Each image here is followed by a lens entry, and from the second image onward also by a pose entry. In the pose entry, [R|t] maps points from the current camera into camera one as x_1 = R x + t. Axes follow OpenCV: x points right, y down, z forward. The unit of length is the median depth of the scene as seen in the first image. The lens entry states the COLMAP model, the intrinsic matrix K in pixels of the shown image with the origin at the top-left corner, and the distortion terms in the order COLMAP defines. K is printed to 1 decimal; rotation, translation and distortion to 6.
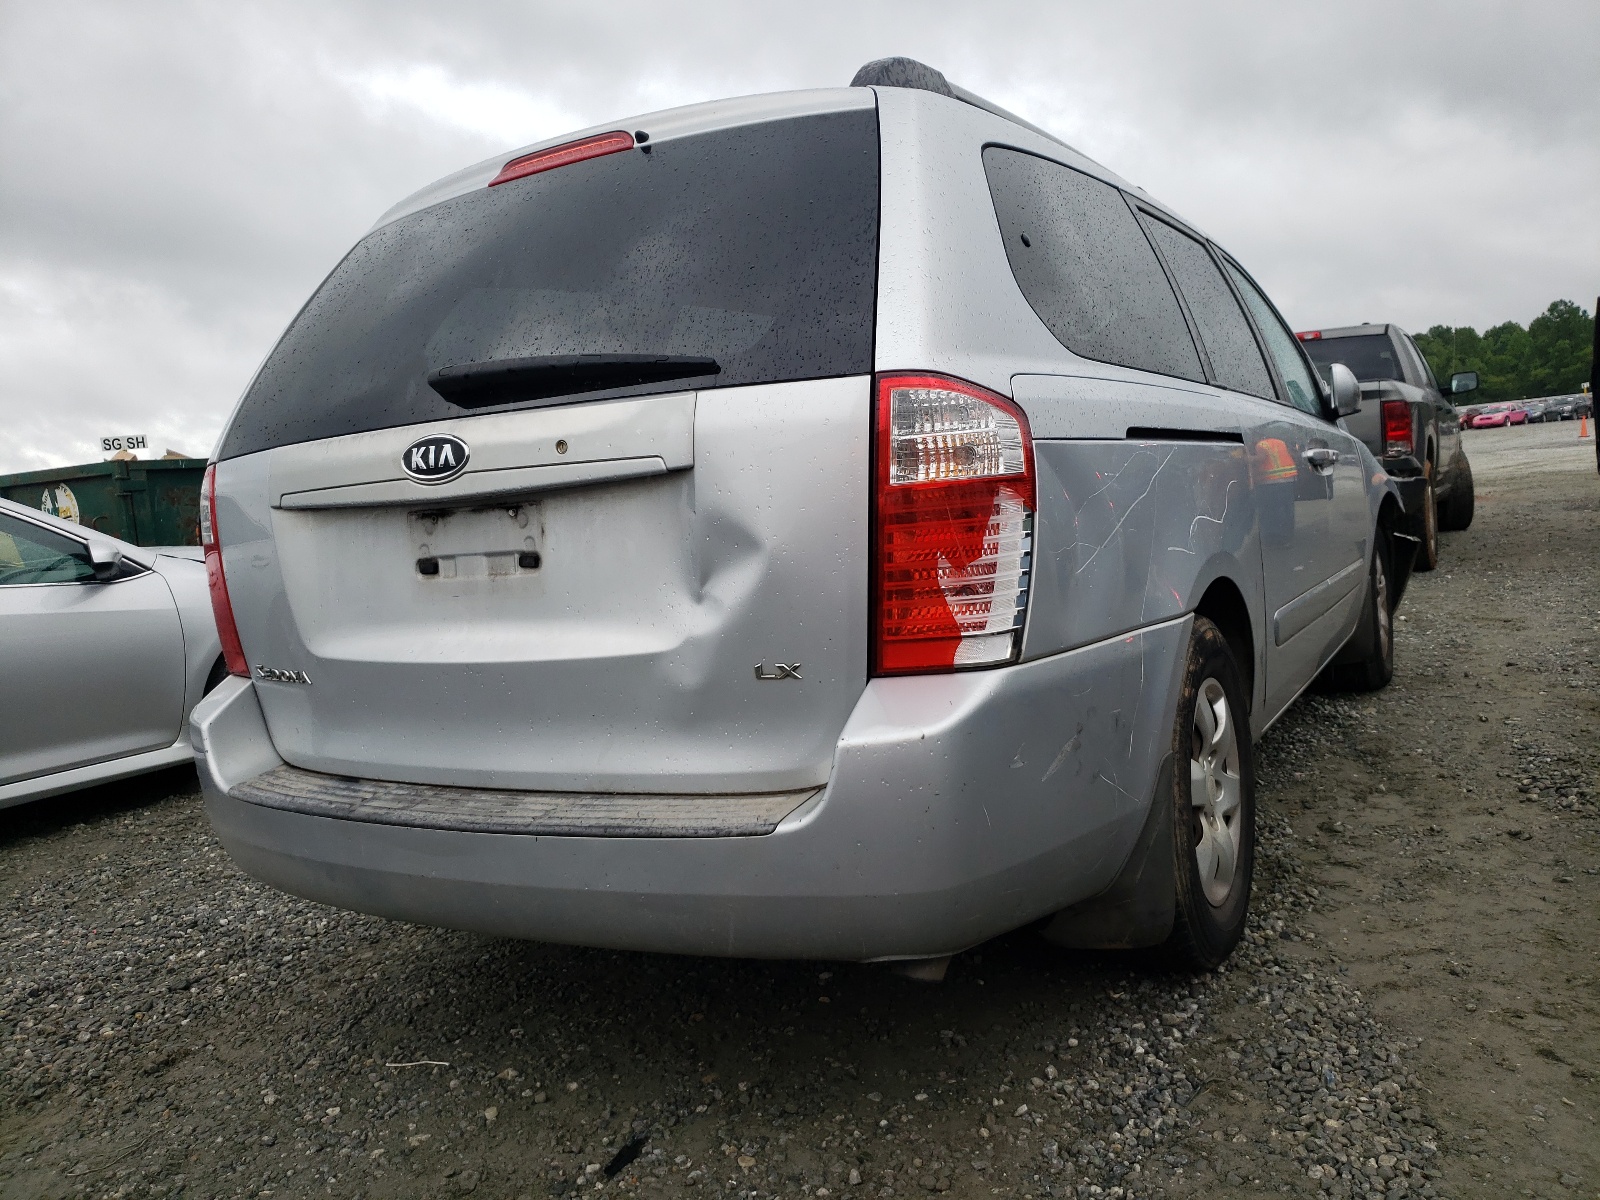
lens RADIAL K [[1206.3, 0, 796.5], [0, 1206.3, 633.9], [0, 0, 1]] dist [0.136378, -0.167913]
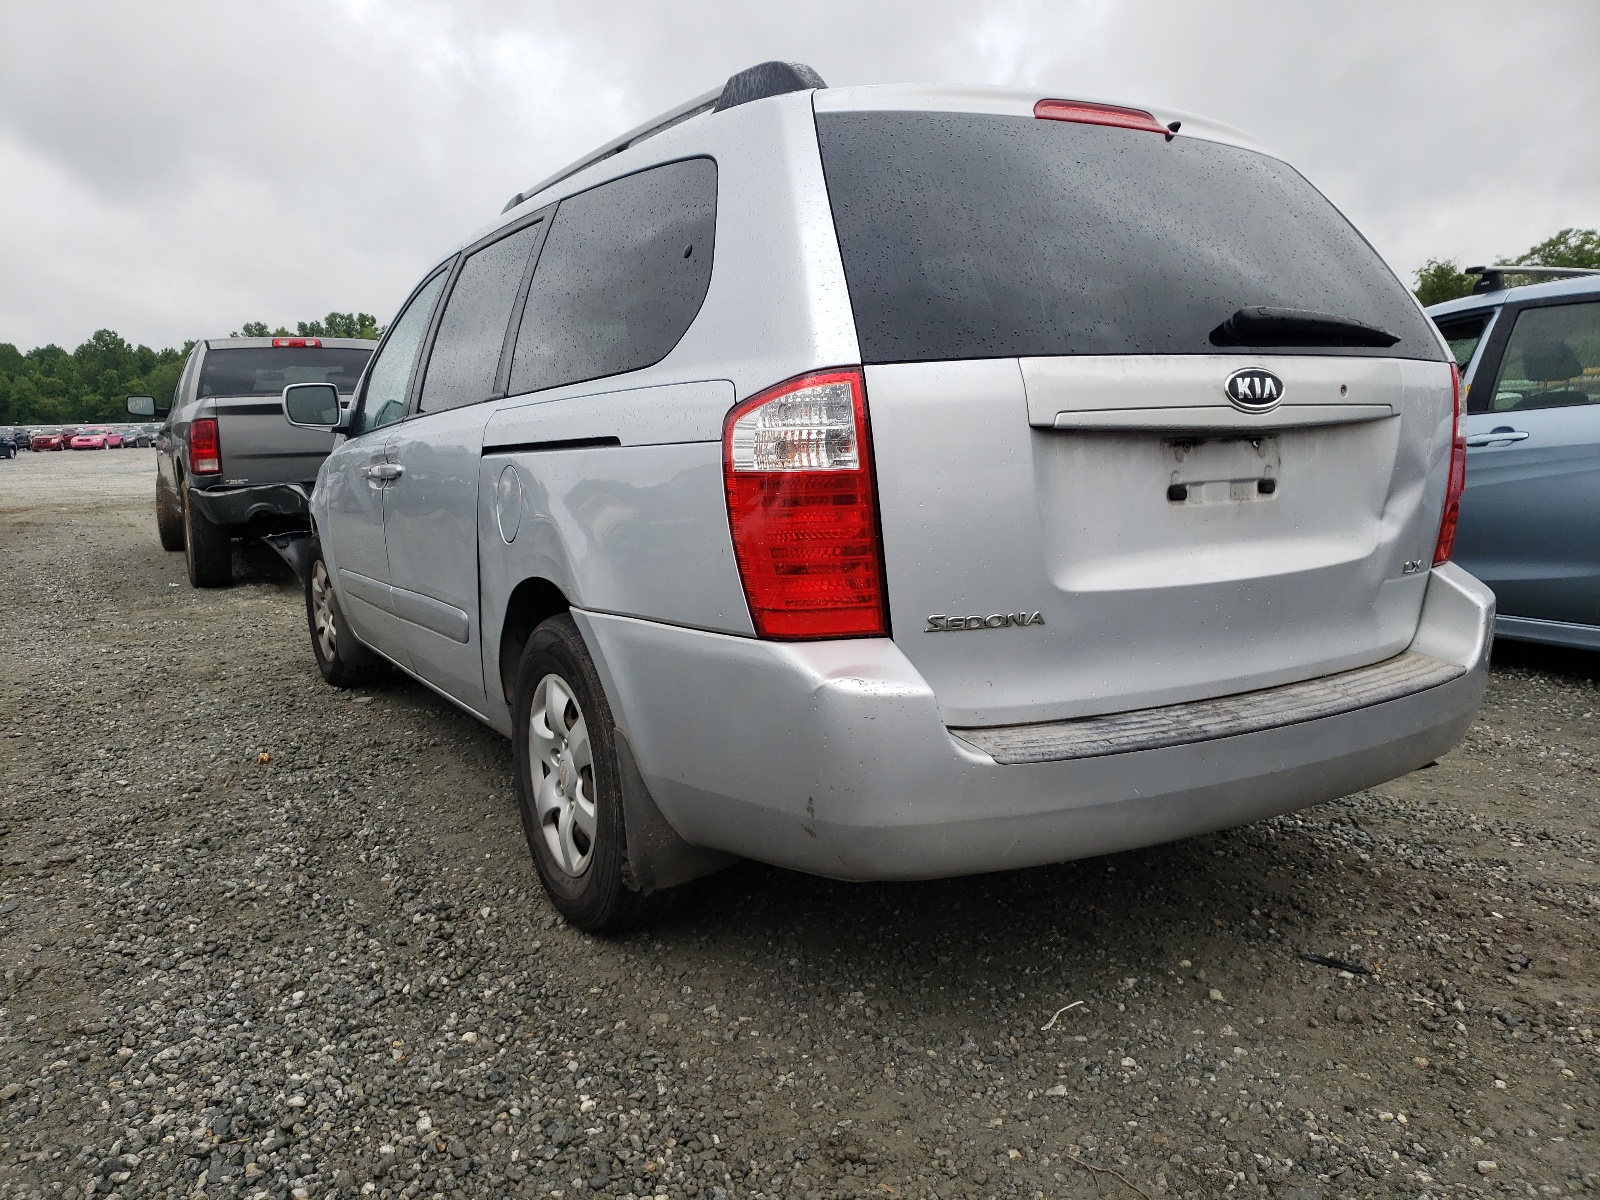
lens RADIAL K [[1206.3, 0, 796.5], [0, 1206.3, 633.9], [0, 0, 1]] dist [0.136378, -0.167913]
pose [[0.481447, -0.068091, 0.873826, -1.378205], [0.085808, 0.995850, 0.030323, 0.004733], [-0.872265, 0.060382, 0.485292, 0.789274]]
